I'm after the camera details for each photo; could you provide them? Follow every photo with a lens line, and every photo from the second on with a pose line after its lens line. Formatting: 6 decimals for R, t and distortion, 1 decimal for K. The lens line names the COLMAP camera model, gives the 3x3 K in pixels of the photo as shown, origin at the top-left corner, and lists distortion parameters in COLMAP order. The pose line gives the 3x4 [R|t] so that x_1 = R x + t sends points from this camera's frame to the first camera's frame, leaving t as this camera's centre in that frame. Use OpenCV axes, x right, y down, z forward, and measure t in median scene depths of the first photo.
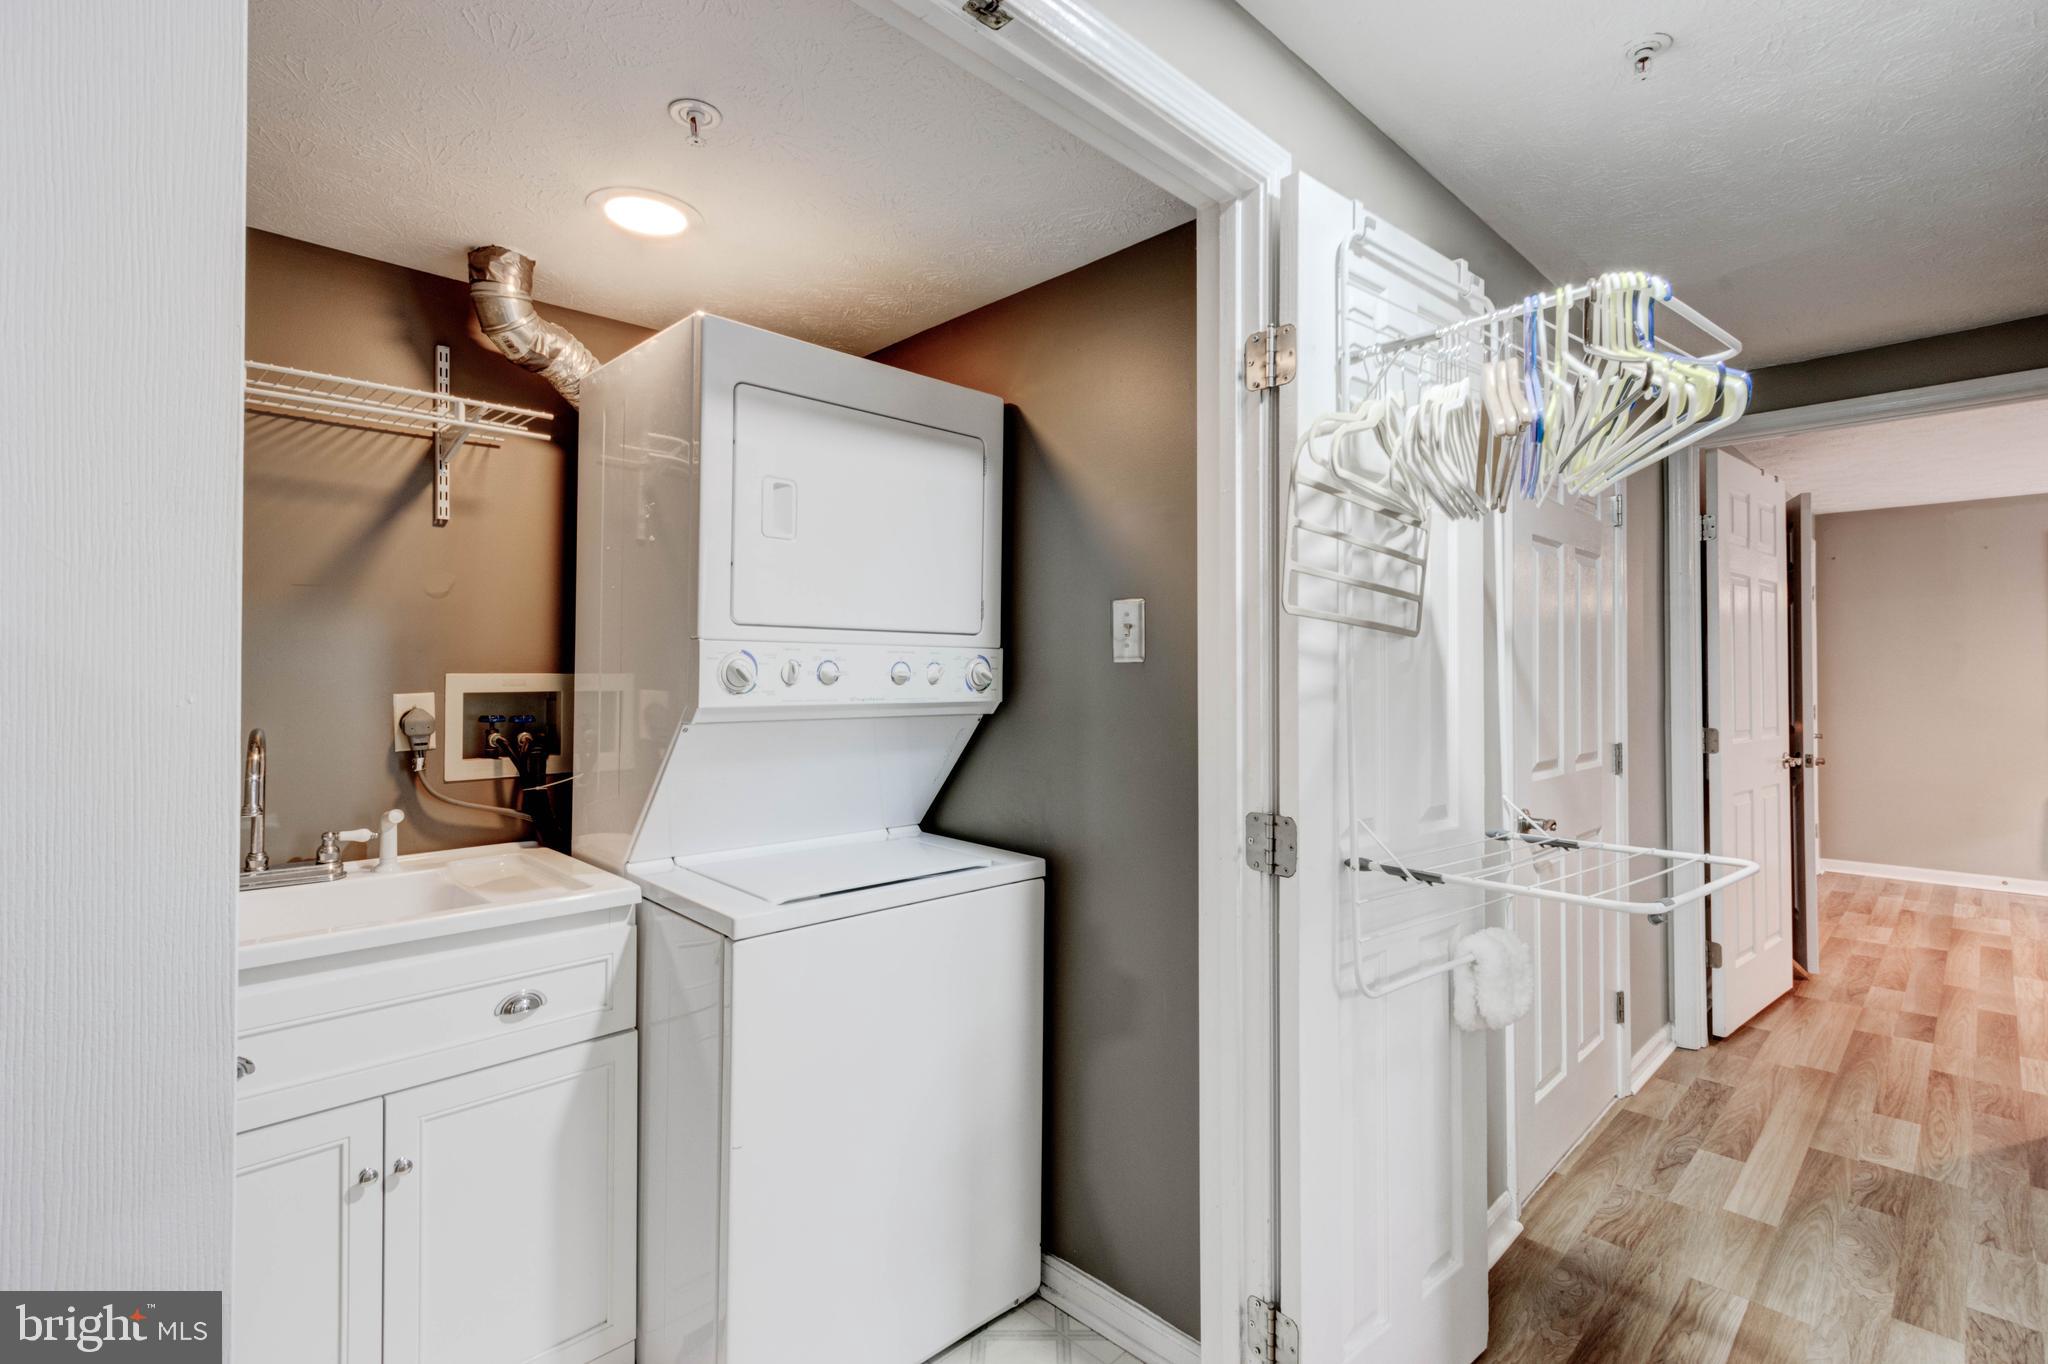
lens RADIAL K [[920.3, 0, 1035.6], [0, 920.3, 672.0], [0, 0, 1]] dist [0.000720, -0.013792]
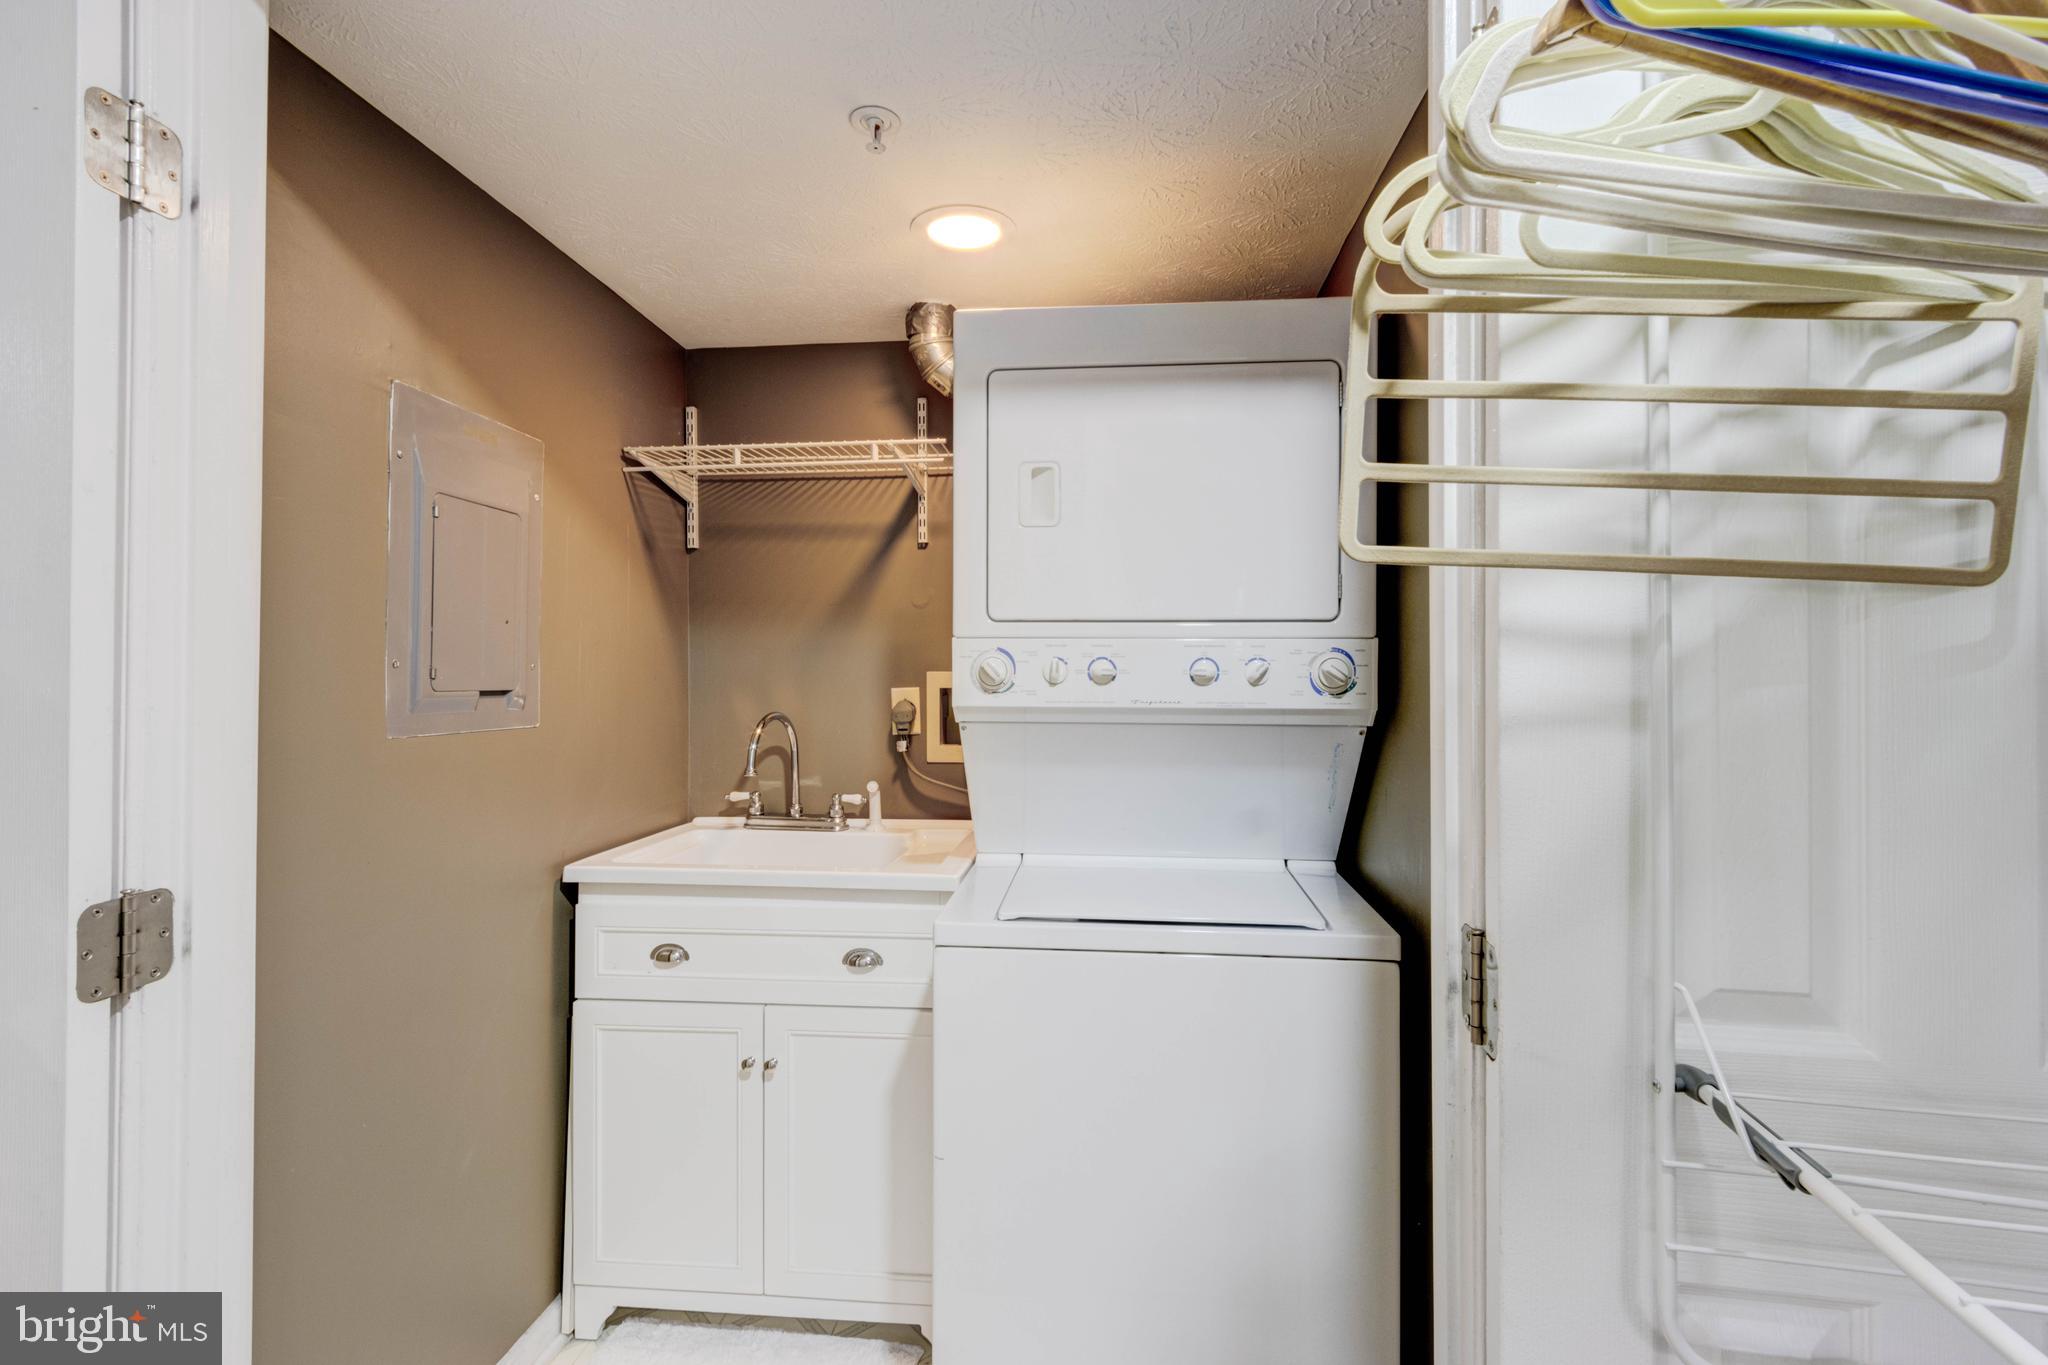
lens RADIAL K [[920.3, 0, 1035.6], [0, 920.3, 672.5], [0, 0, 1]] dist [0.000720, -0.013792]
pose [[0.645255, 0.001361, -0.763966, 0.391211], [0.001886, 0.999993, 0.003375, -0.001092], [0.763965, -0.003618, 0.645247, 0.359533]]
